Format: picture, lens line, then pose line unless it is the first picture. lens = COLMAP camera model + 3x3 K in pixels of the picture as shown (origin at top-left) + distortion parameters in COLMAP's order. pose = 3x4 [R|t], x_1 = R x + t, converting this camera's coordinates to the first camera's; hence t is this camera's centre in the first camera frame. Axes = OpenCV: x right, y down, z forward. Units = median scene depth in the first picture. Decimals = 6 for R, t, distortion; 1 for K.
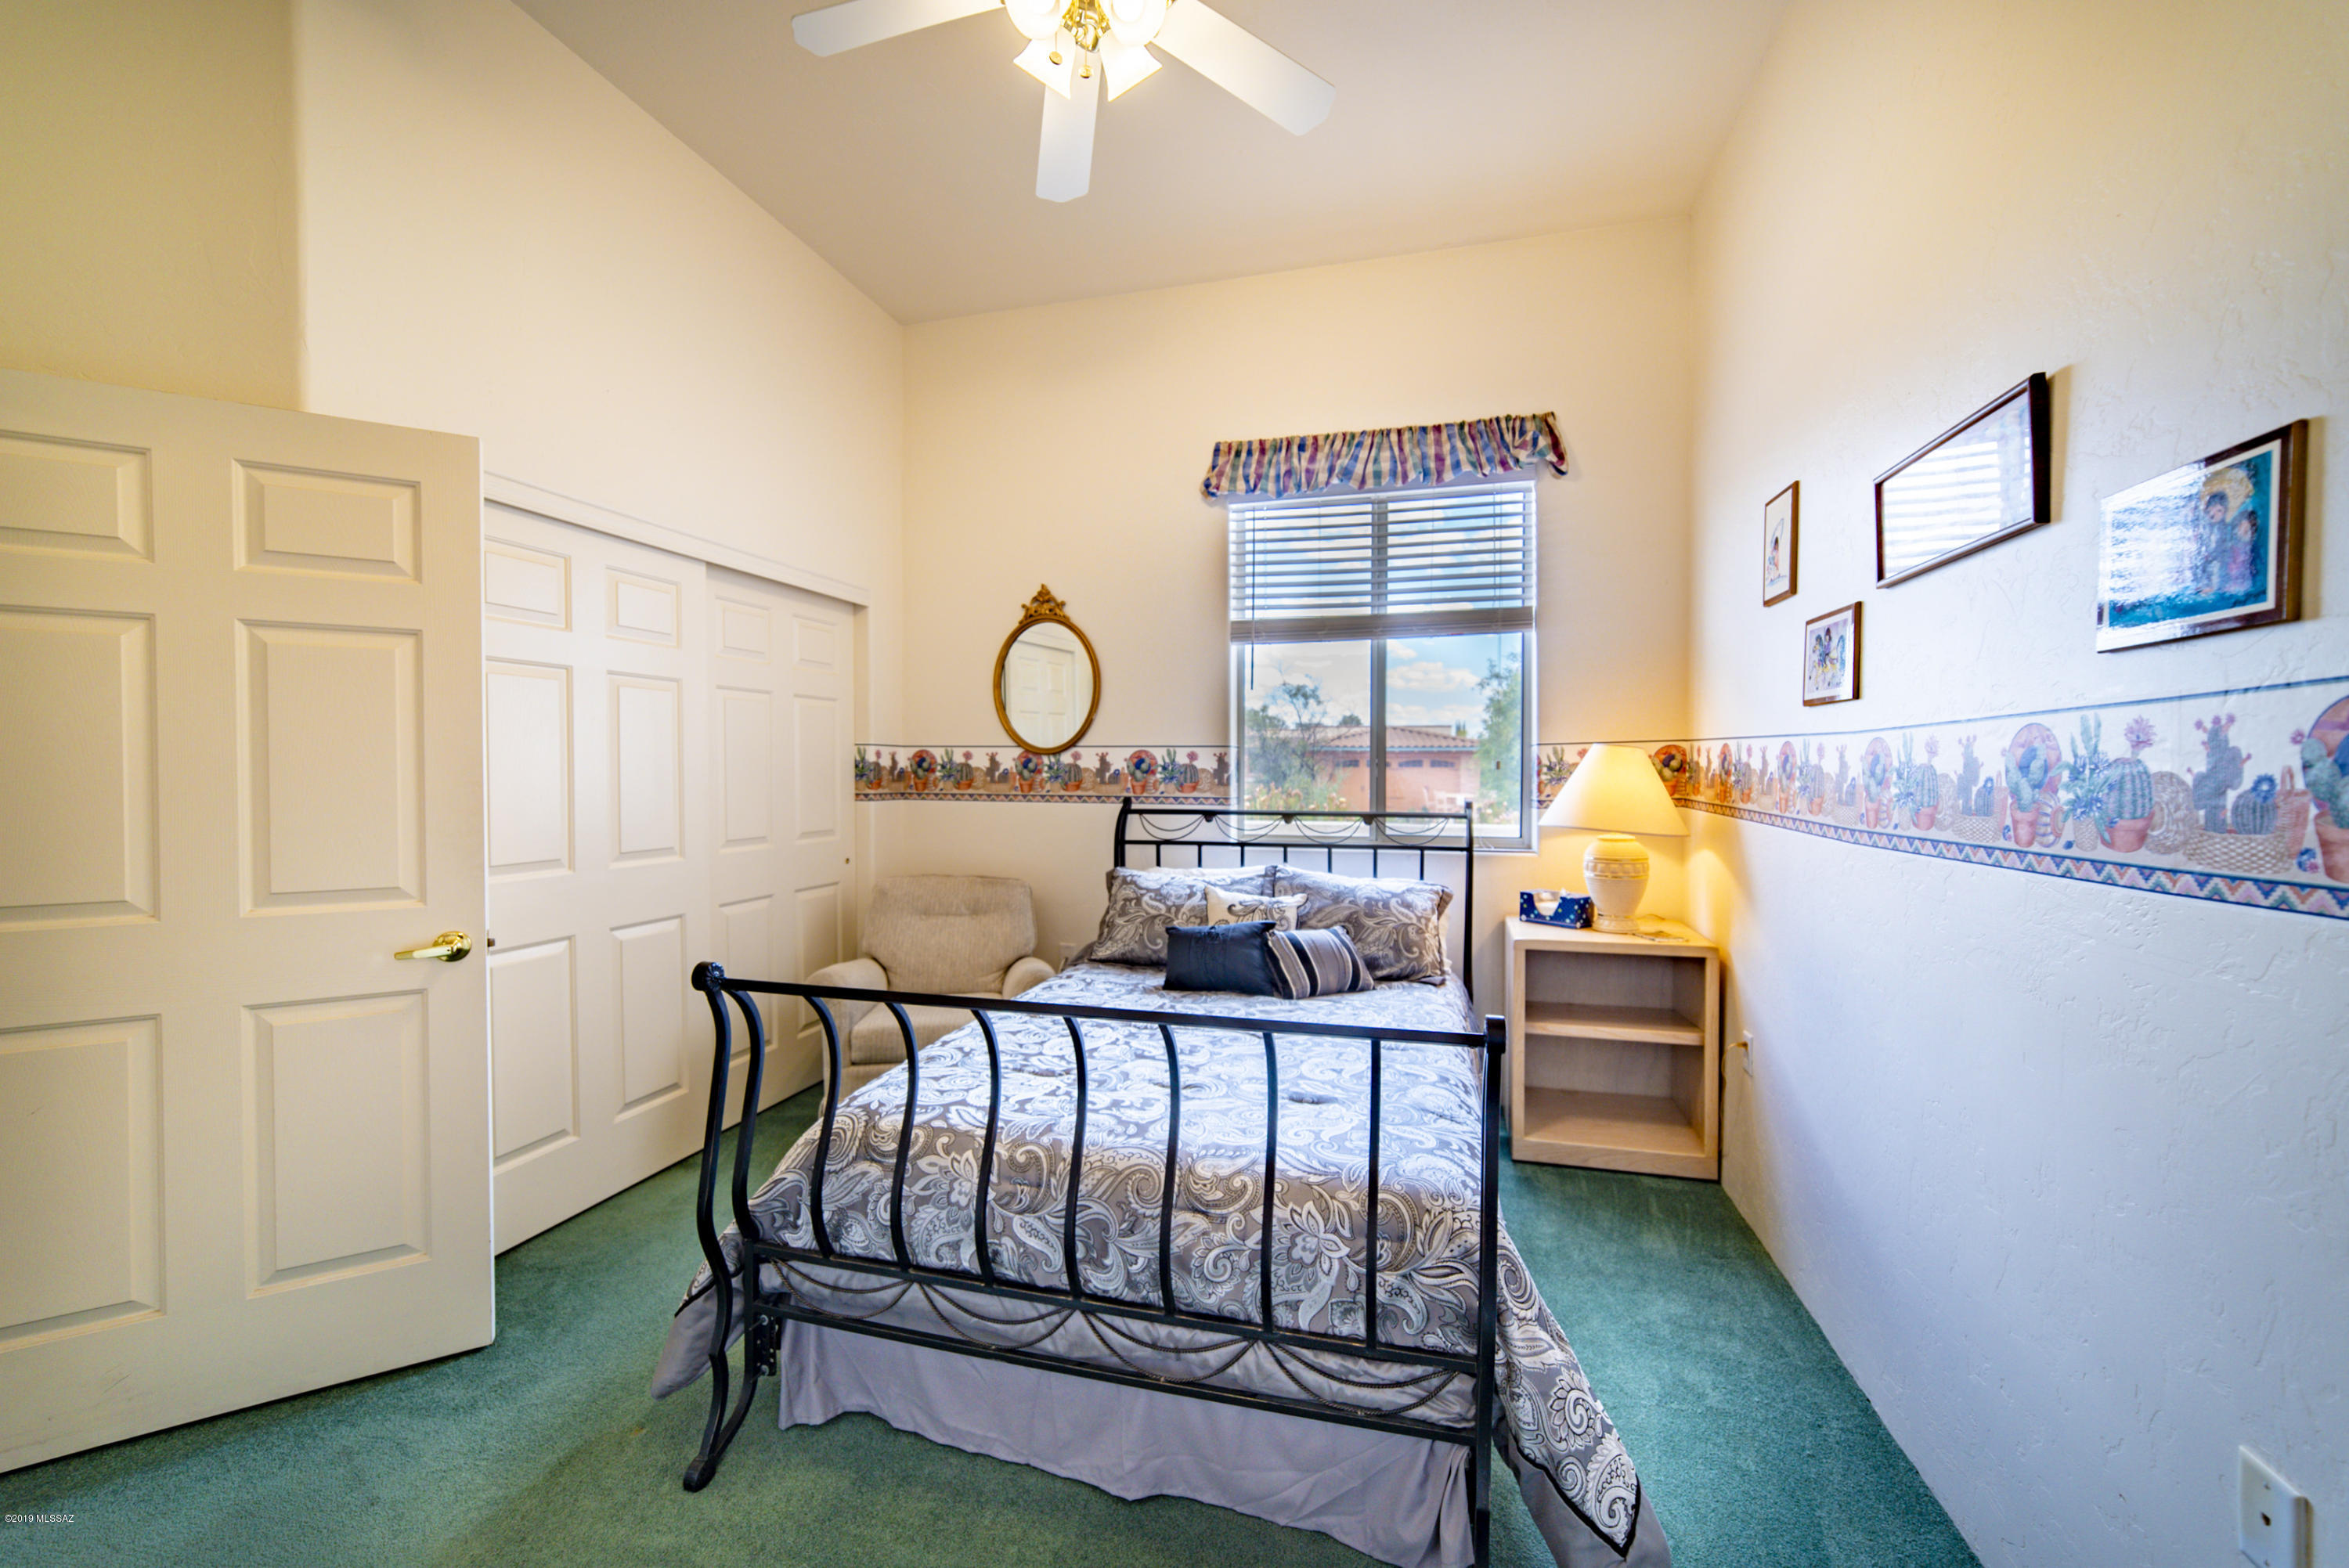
lens RADIAL K [[924.7, 0, 1175.8], [0, 924.7, 784.6], [0, 0, 1]] dist [-0.010777, 0.005618]
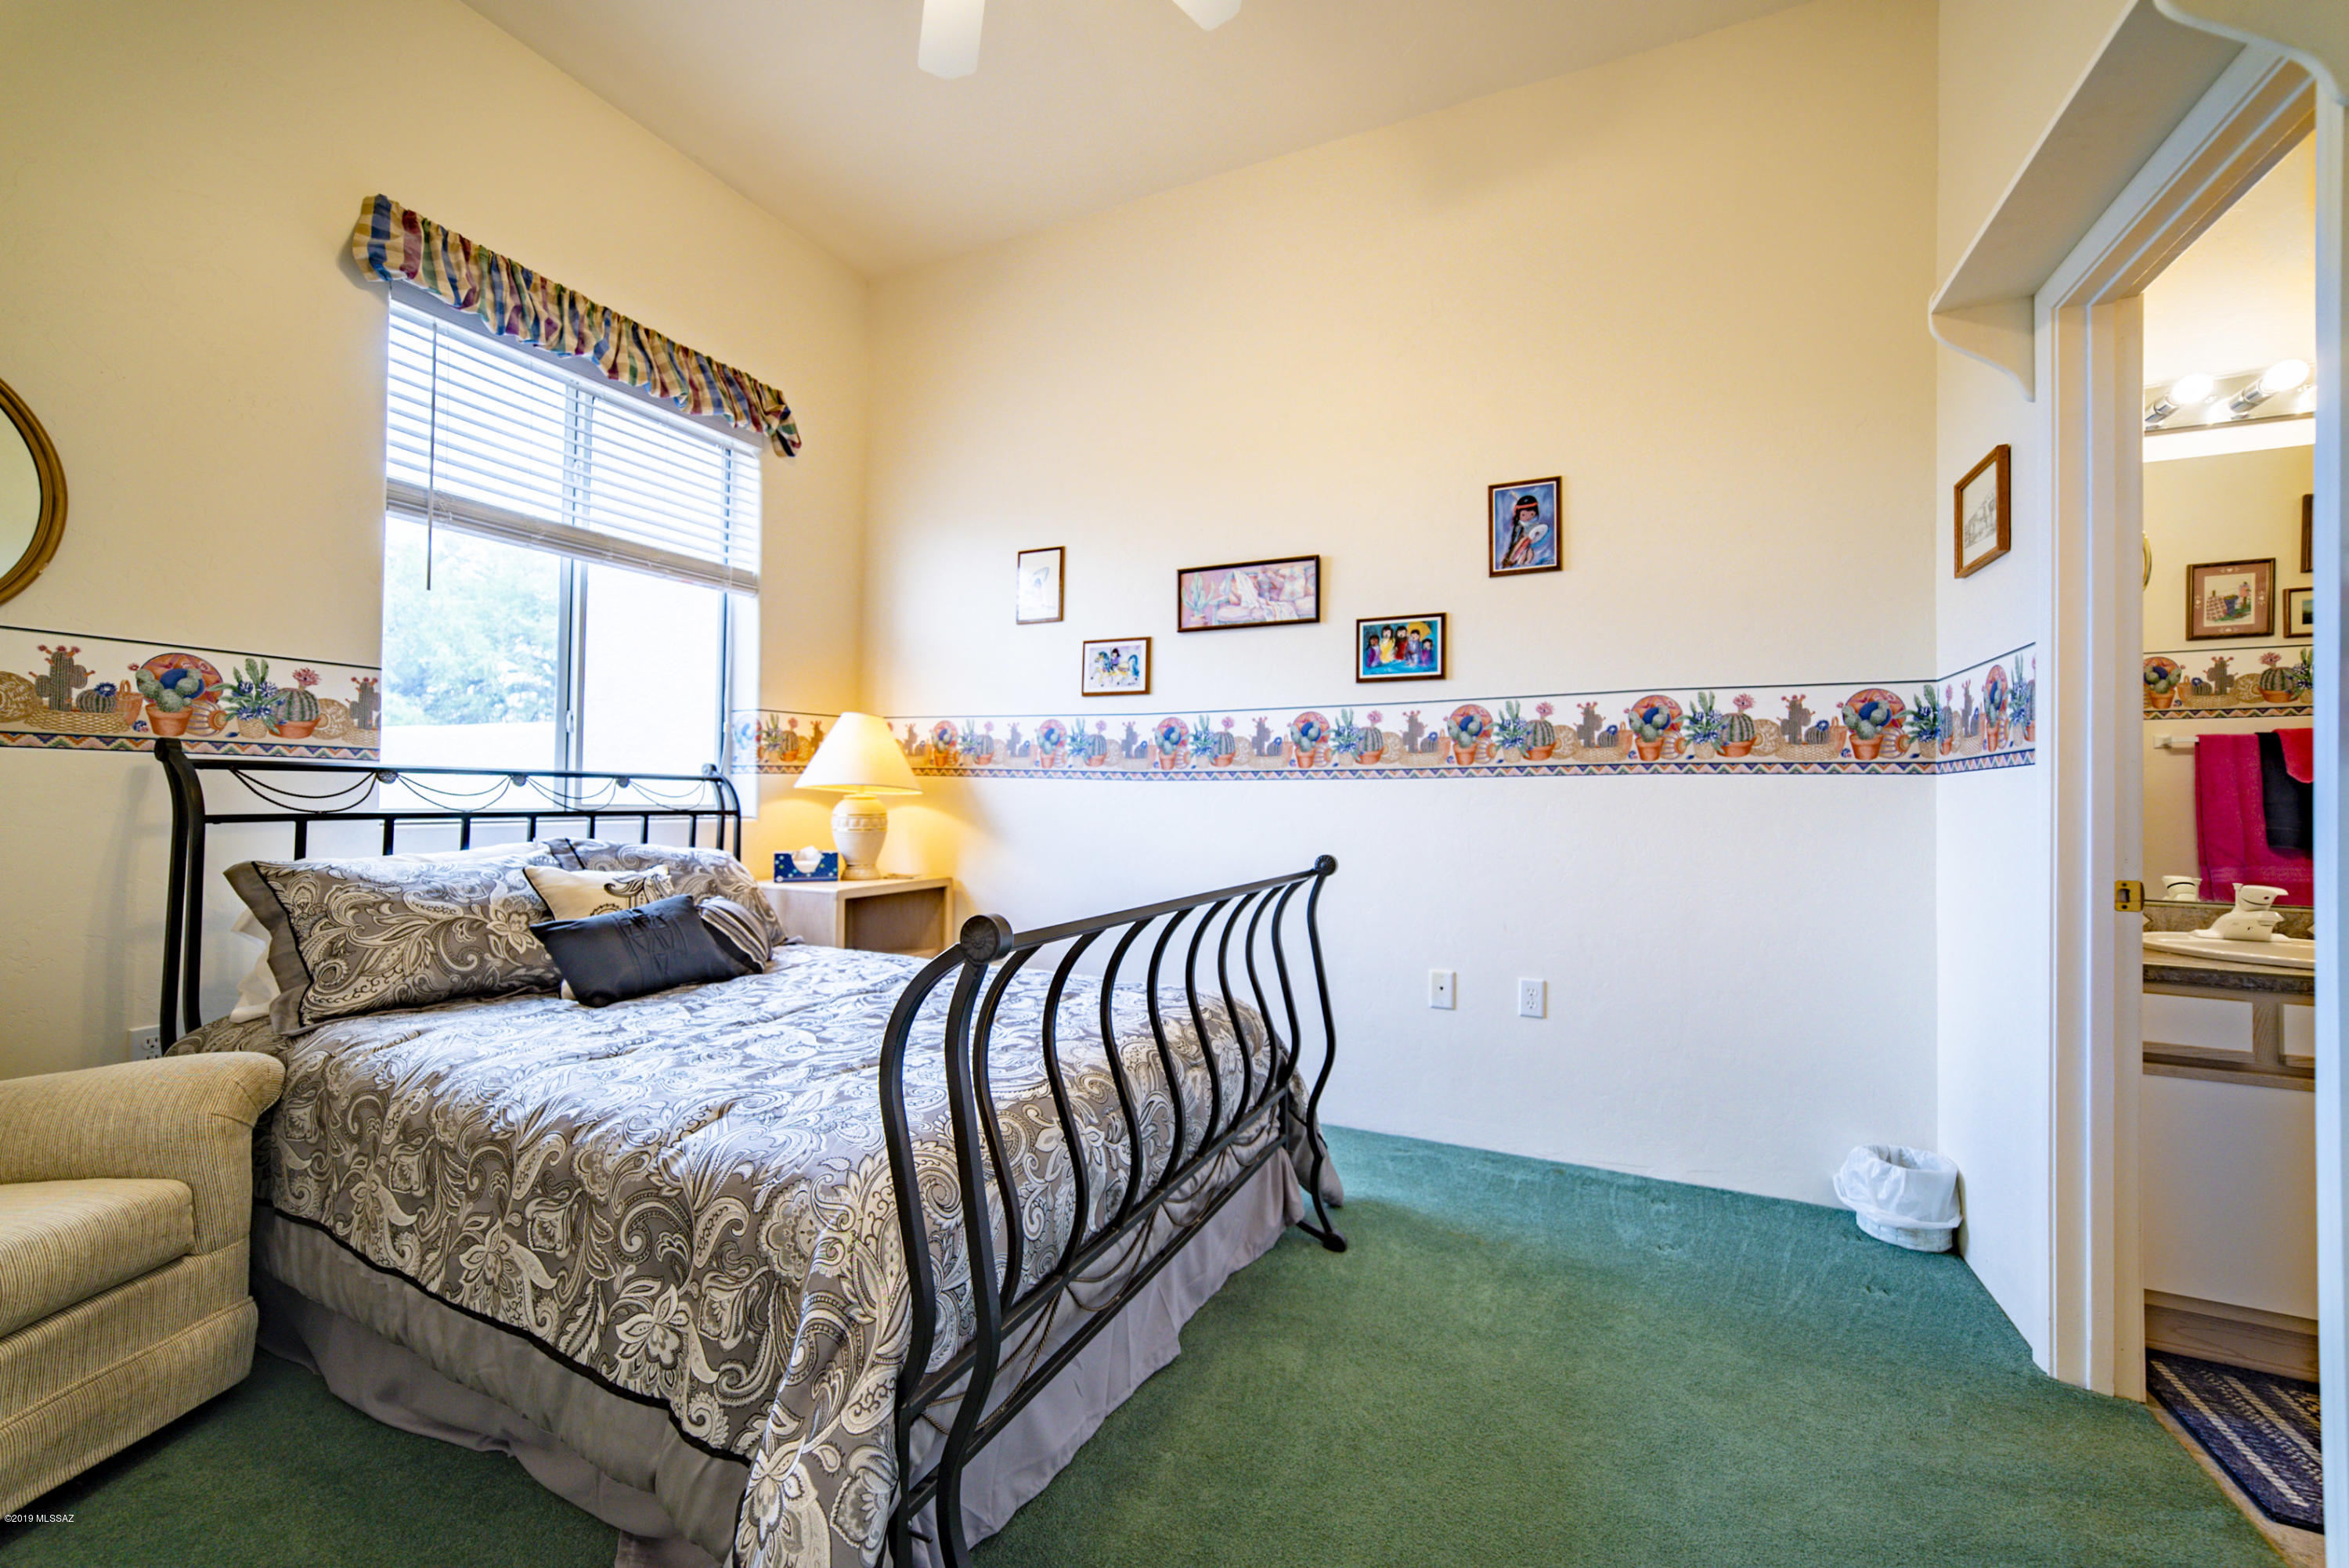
lens RADIAL K [[924.7, 0, 1178.5], [0, 924.7, 787.1], [0, 0, 1]] dist [-0.010777, 0.005618]
pose [[0.177919, 0.013900, 0.983947, -0.517930], [0.005238, 0.999873, -0.015072, 0.058282], [-0.984031, 0.007836, 0.177823, 0.369021]]
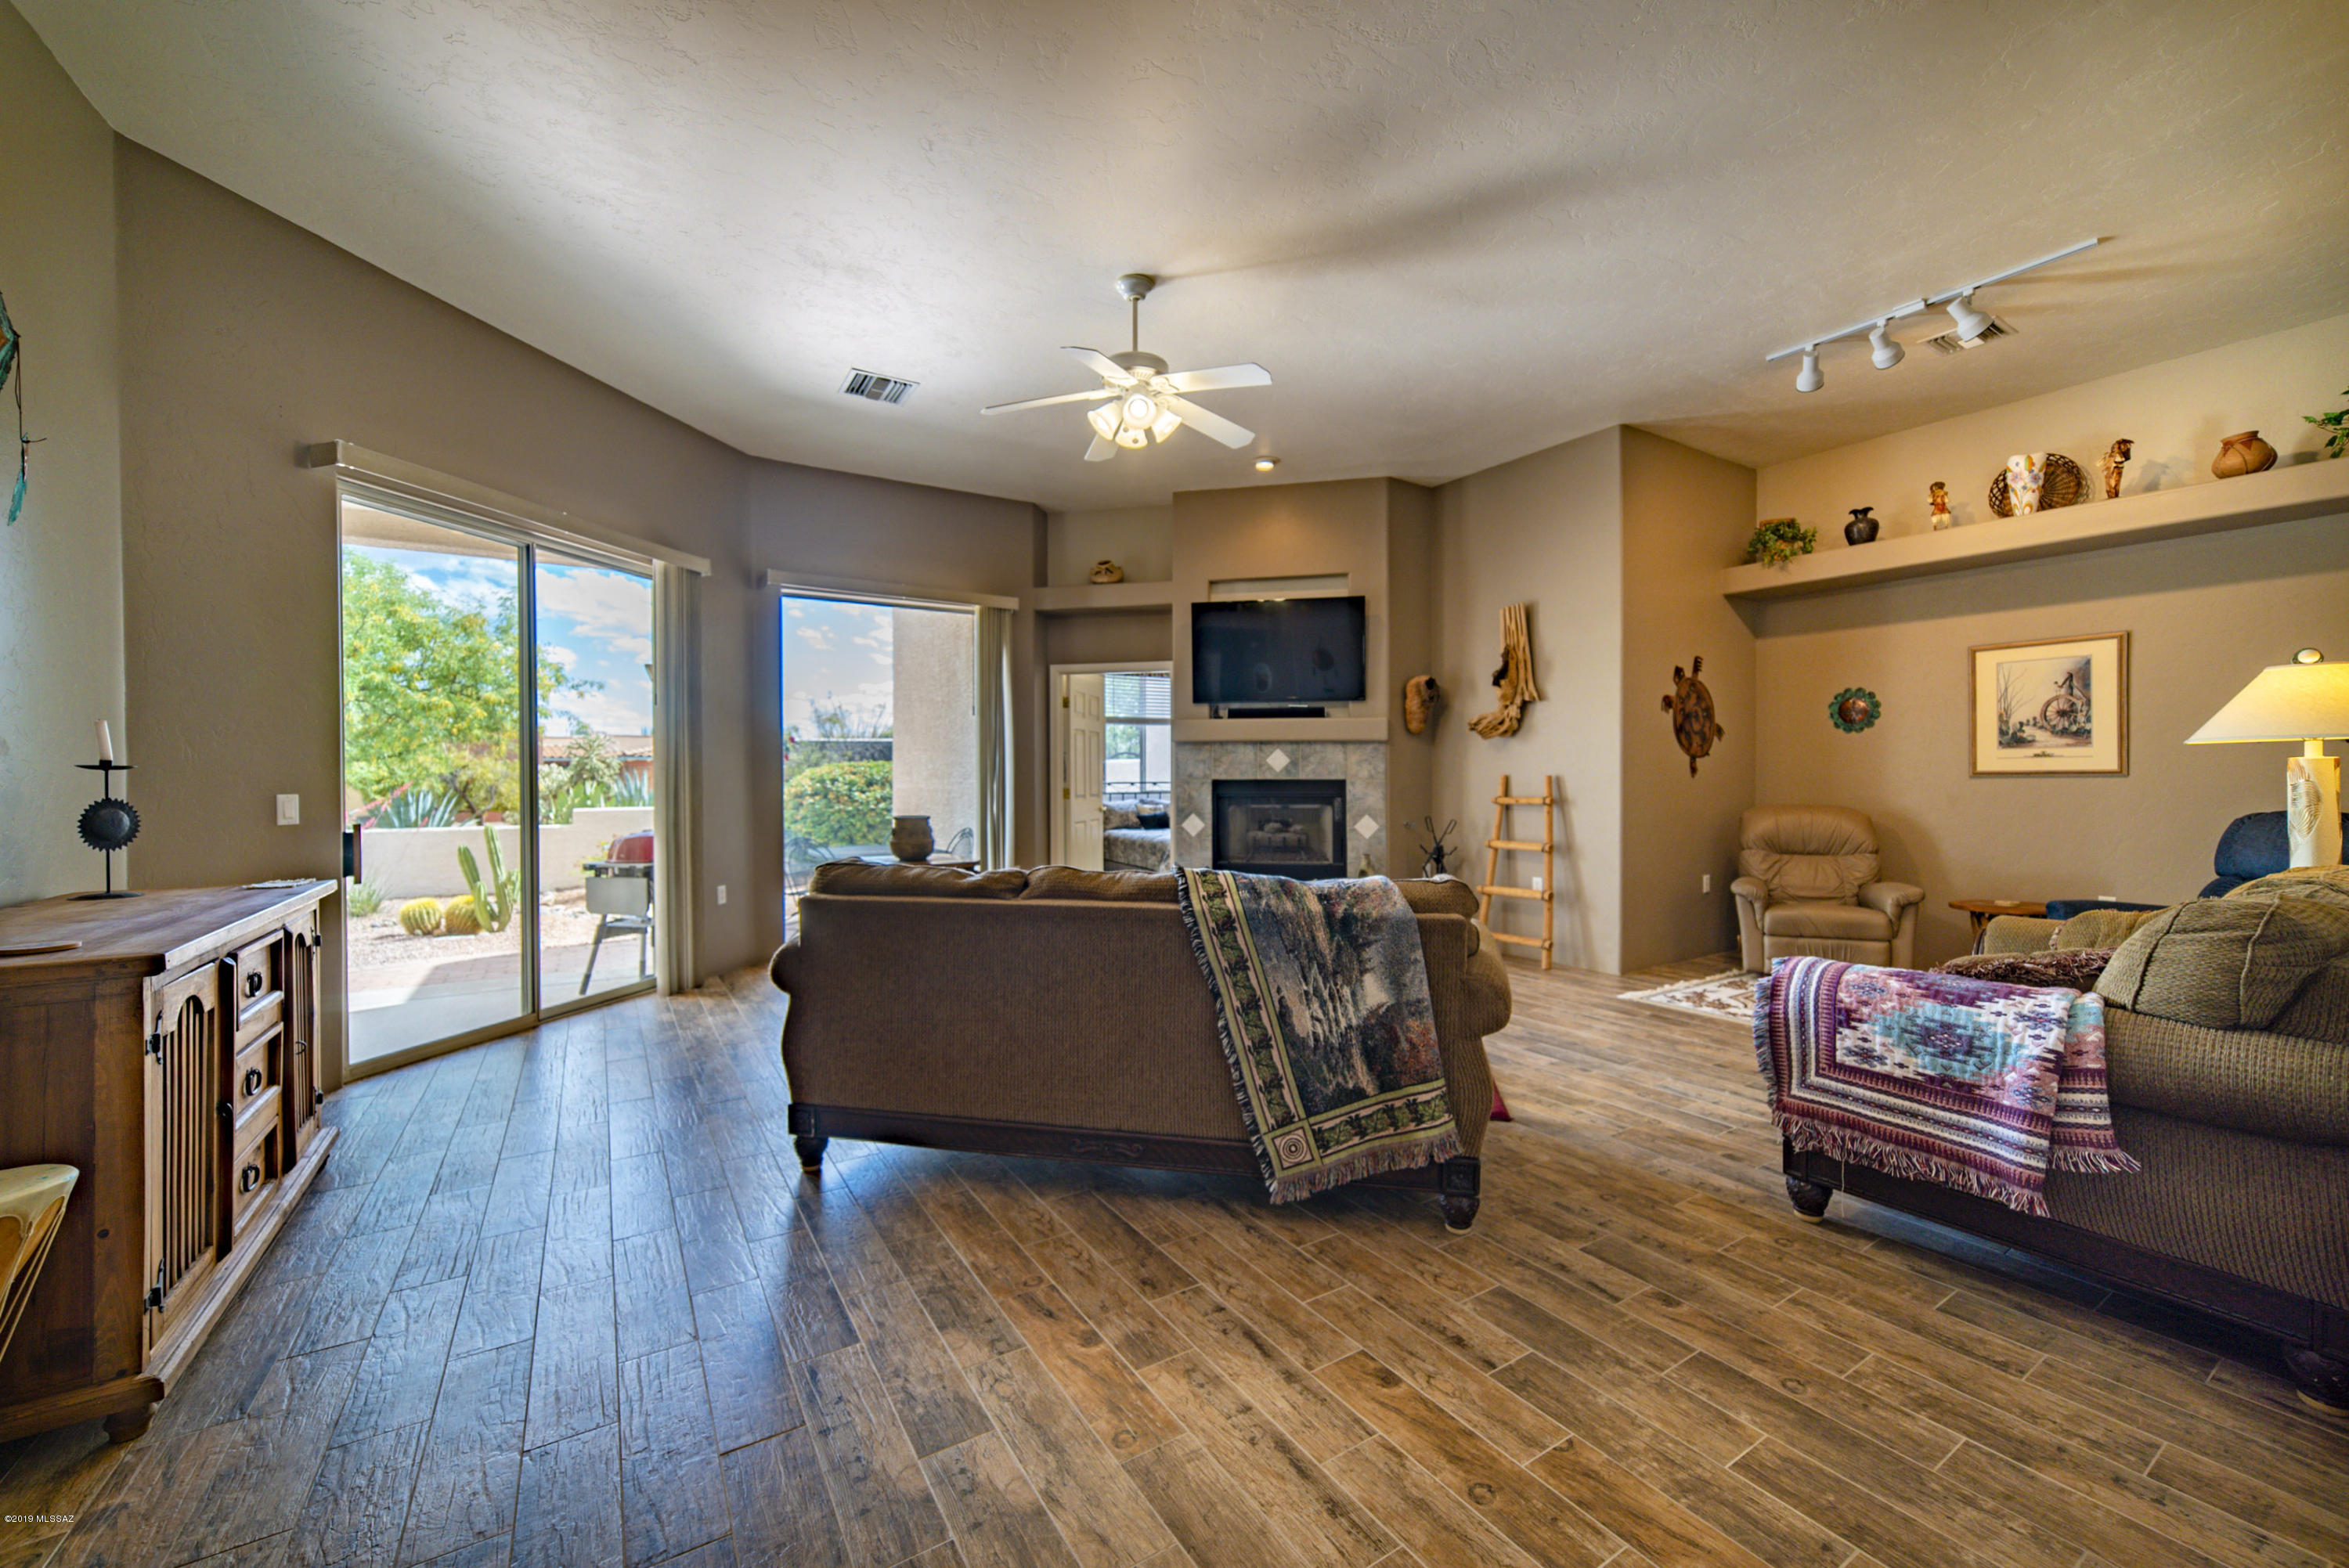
lens RADIAL K [[924.7, 0, 1176.0], [0, 924.7, 780.0], [0, 0, 1]] dist [-0.010777, 0.005618]
pose [[0.670371, -0.006174, 0.742001, -2.061721], [0.014525, 0.999883, -0.004802, 0.039905], [-0.741884, 0.013997, 0.670382, -1.140983]]
